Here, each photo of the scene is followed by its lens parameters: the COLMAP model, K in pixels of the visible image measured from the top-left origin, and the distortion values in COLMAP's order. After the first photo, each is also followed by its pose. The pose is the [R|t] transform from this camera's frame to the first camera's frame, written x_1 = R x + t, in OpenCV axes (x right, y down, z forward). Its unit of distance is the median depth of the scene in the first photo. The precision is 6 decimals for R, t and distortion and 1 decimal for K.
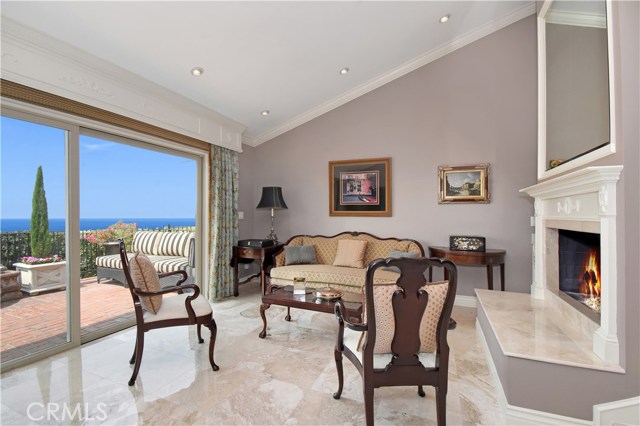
lens RADIAL K [[289.8, 0, 323.3], [0, 289.8, 213.2], [0, 0, 1]] dist [0.001281, -0.006585]
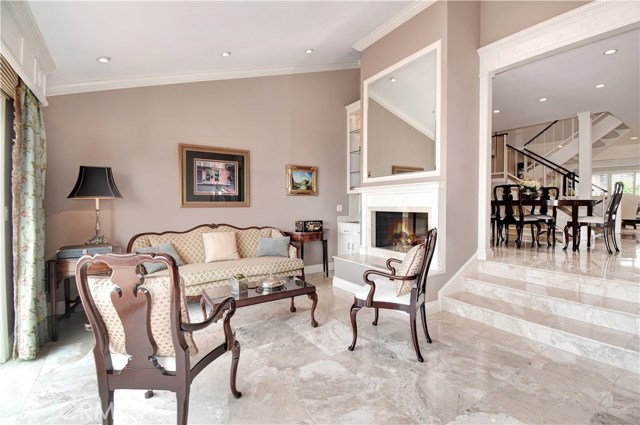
lens RADIAL K [[289.8, 0, 326.9], [0, 289.8, 202.7], [0, 0, 1]] dist [0.001281, -0.006585]
pose [[0.541779, -0.004199, 0.840511, -0.516415], [0.004767, 0.999987, 0.001923, -0.004101], [-0.840508, 0.002965, 0.541792, 0.194365]]
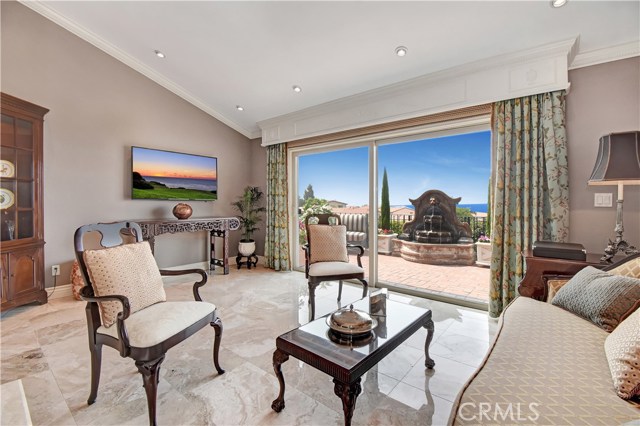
lens RADIAL K [[289.8, 0, 323.9], [0, 289.8, 207.9], [0, 0, 1]] dist [0.001281, -0.006585]
pose [[-0.291254, 0.006663, -0.956622, 0.439805], [-0.001946, 0.999970, 0.007558, 0.023686], [0.956644, 0.004063, -0.291233, 0.790268]]
